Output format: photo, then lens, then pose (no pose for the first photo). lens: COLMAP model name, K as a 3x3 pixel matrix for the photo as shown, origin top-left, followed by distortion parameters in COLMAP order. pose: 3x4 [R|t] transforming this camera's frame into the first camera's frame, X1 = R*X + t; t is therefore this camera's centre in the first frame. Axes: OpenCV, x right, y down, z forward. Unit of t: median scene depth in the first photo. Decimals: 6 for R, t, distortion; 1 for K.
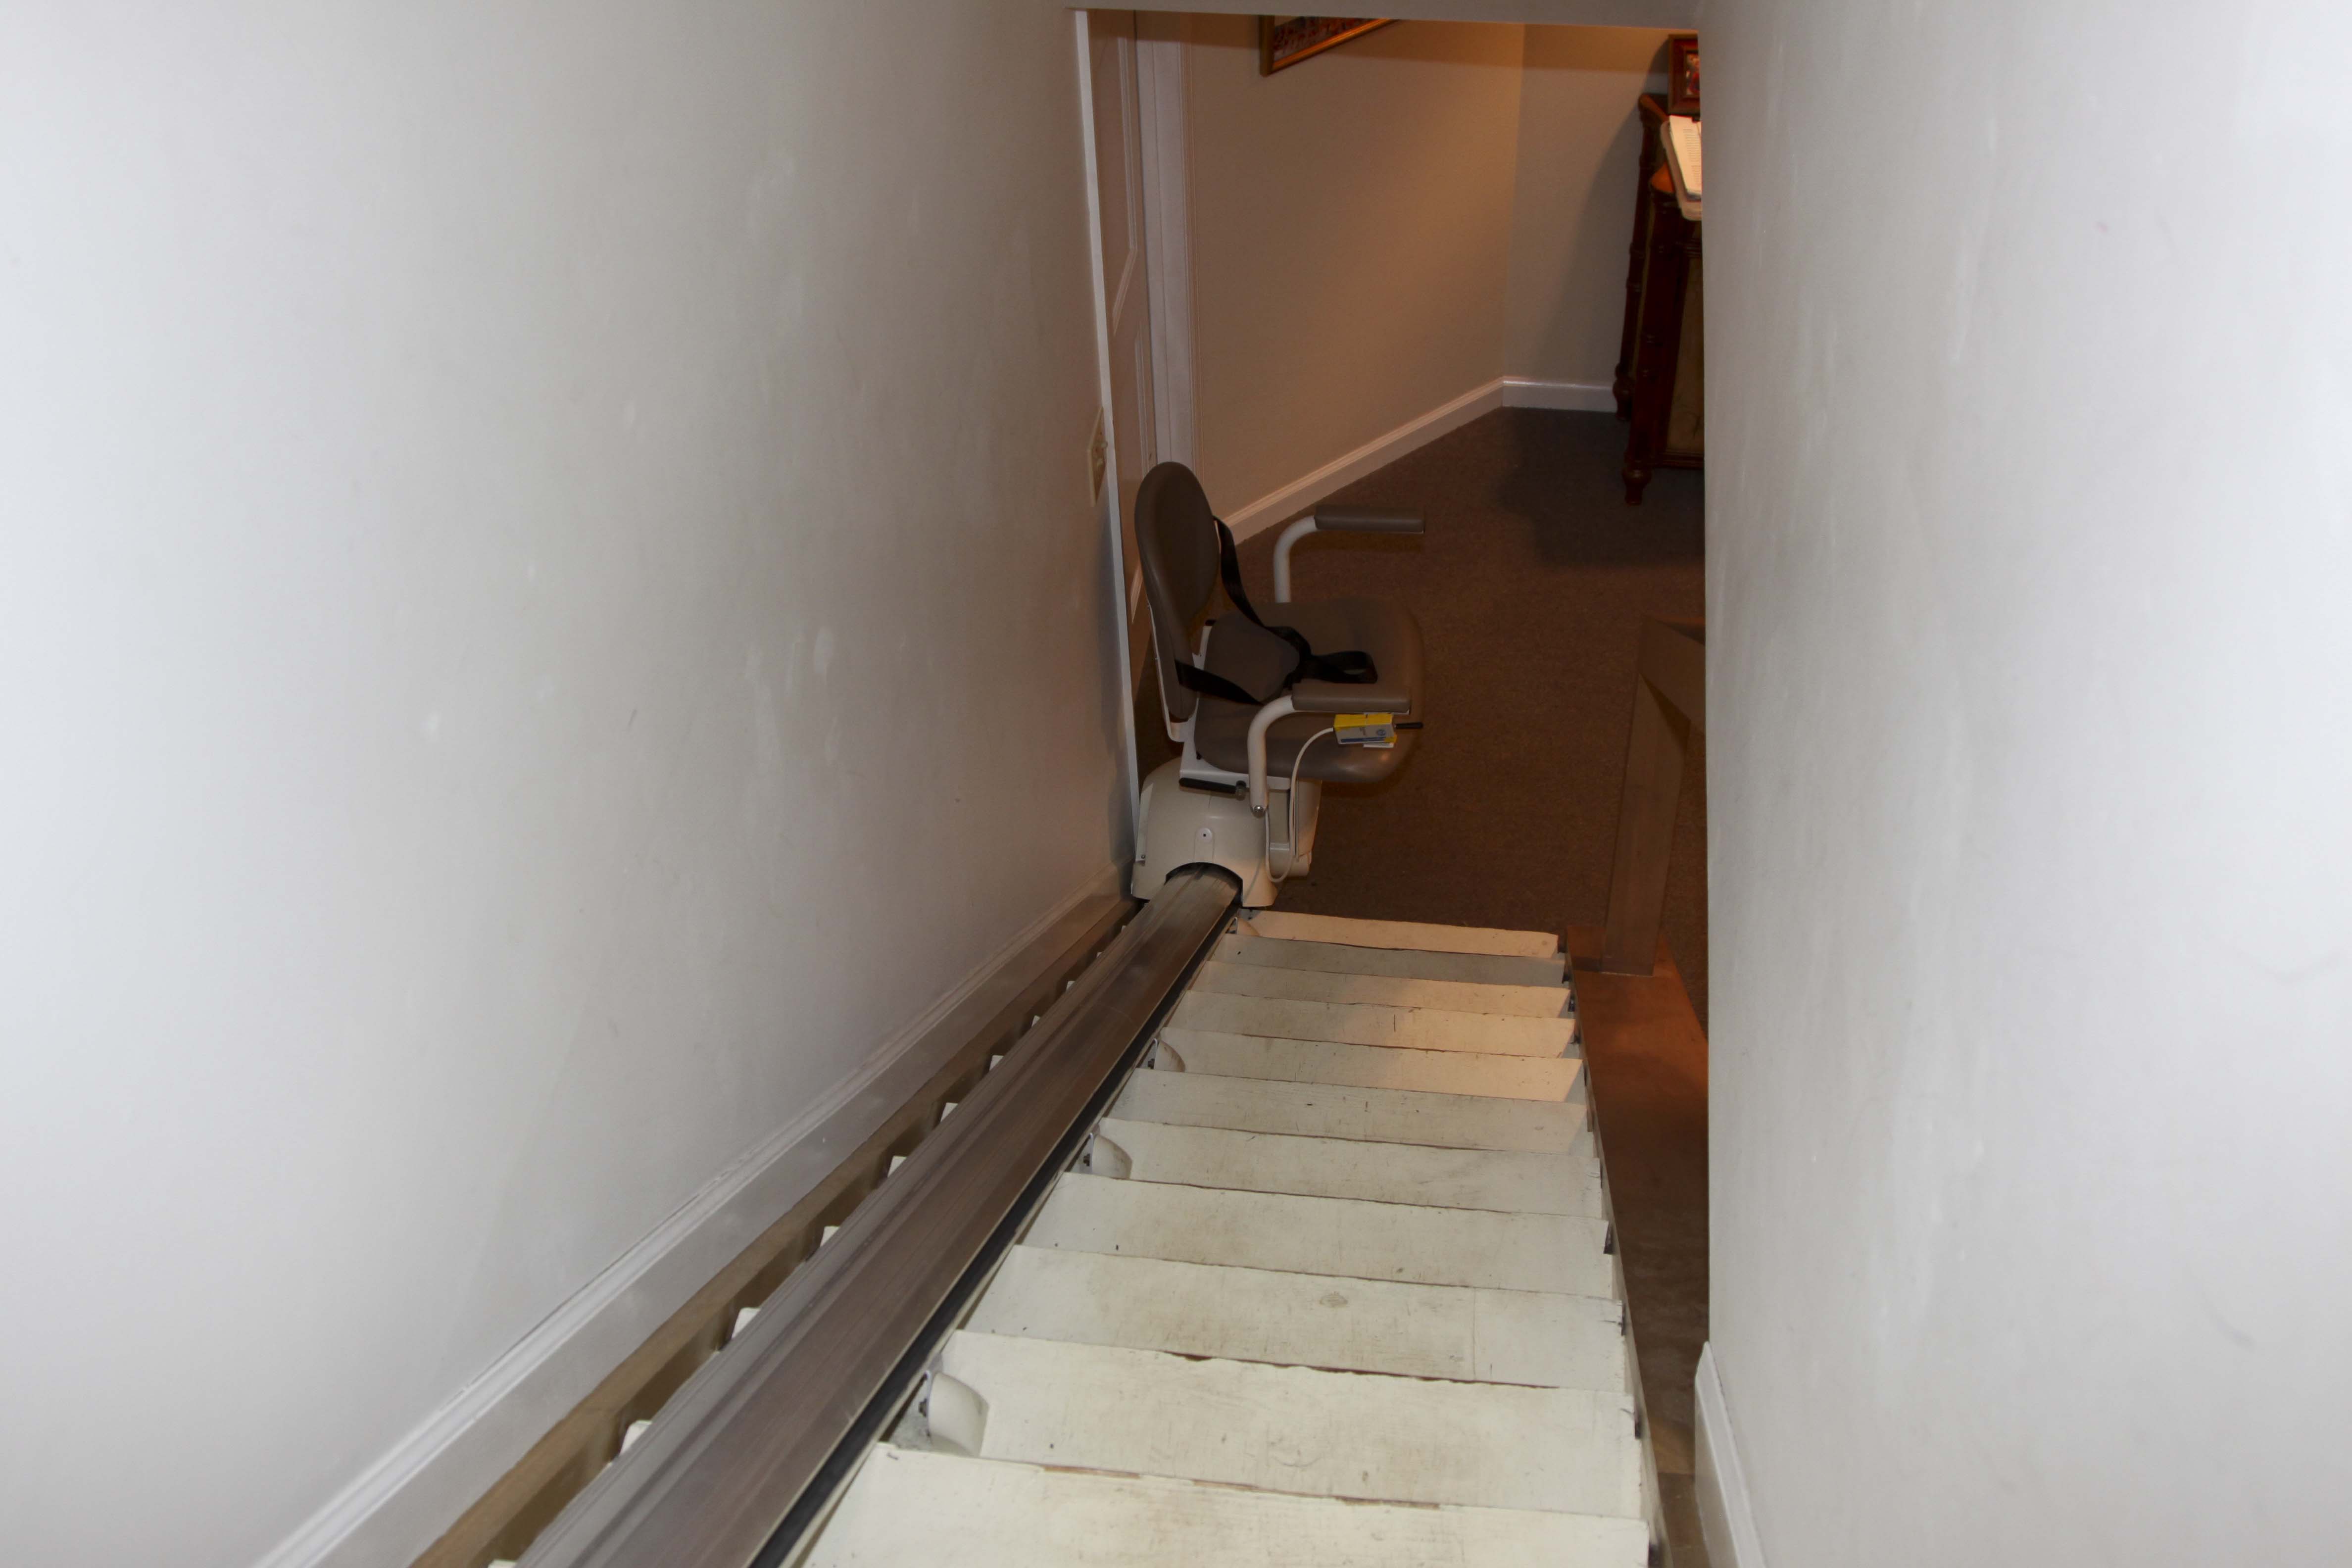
lens RADIAL K [[2482.3, 0, 1184.9], [0, 2482.3, 797.0], [0, 0, 1]] dist [-0.103391, 0.000000]
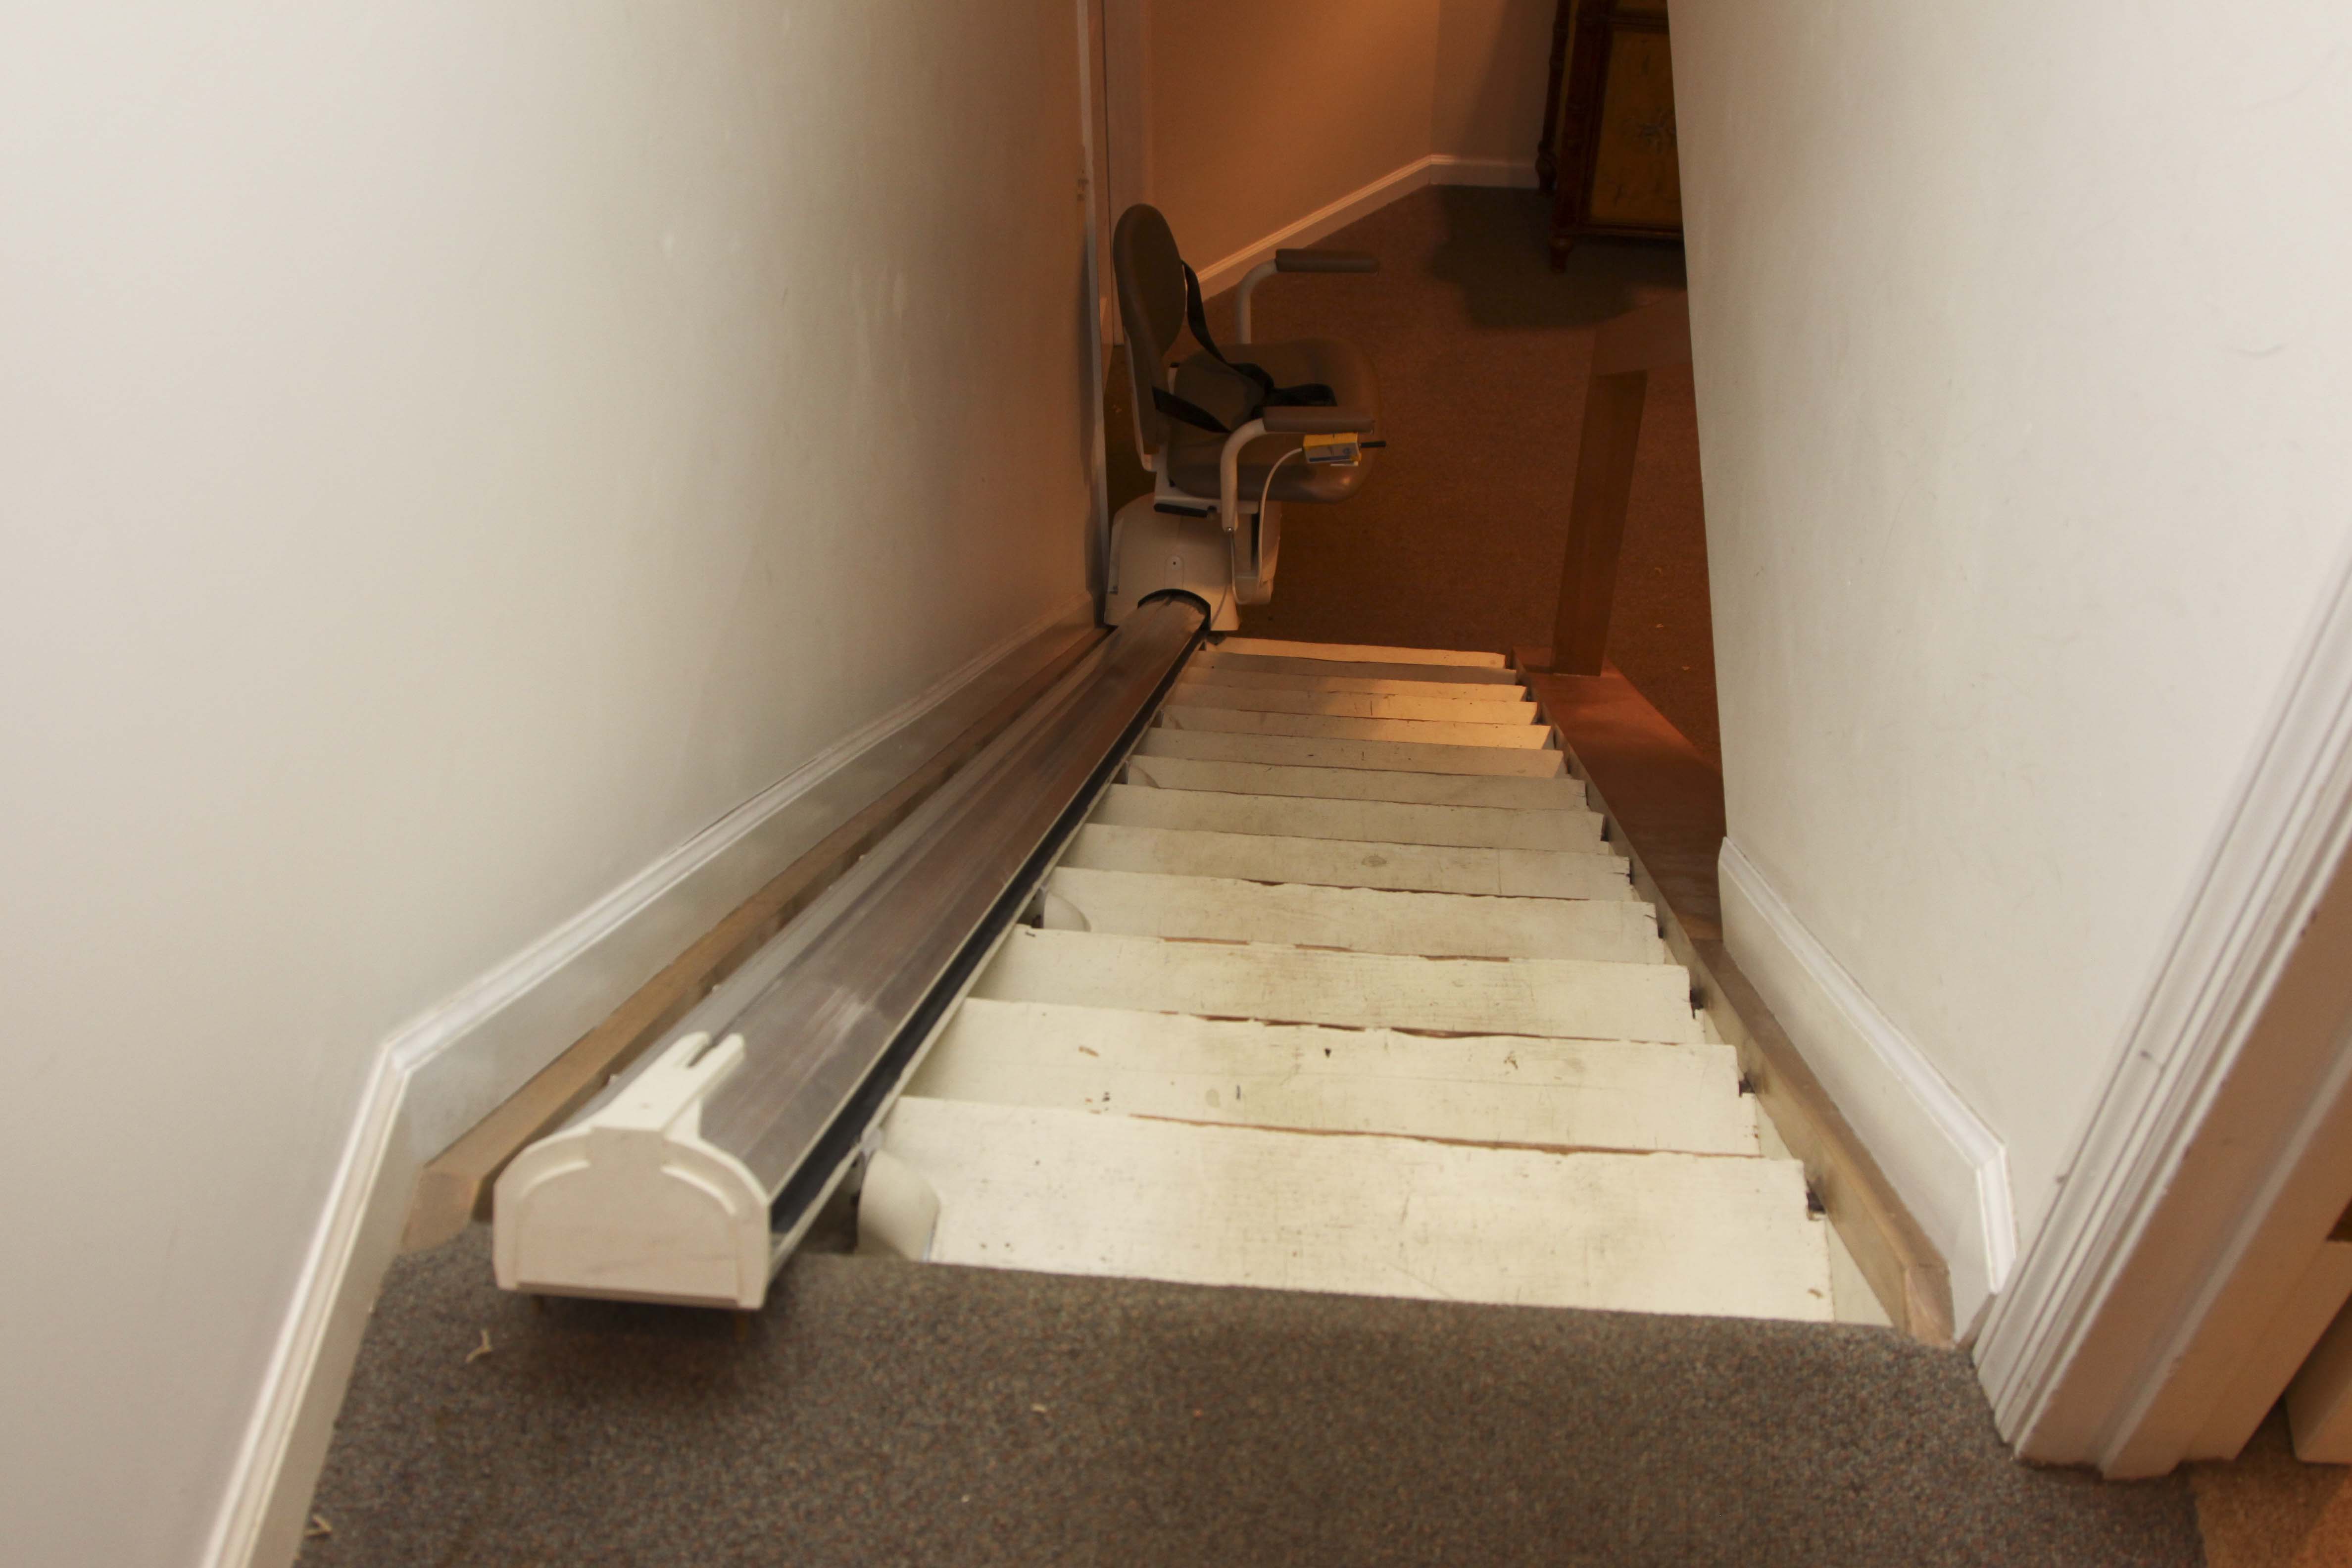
lens RADIAL K [[2482.3, 0, 1173.9], [0, 2482.3, 774.8], [0, 0, 1]] dist [-0.103391, 0.000000]
pose [[0.998704, -0.016136, 0.048267, -0.047561], [0.014159, 0.999058, 0.041017, 0.065932], [-0.048883, -0.040281, 0.997992, -0.067024]]
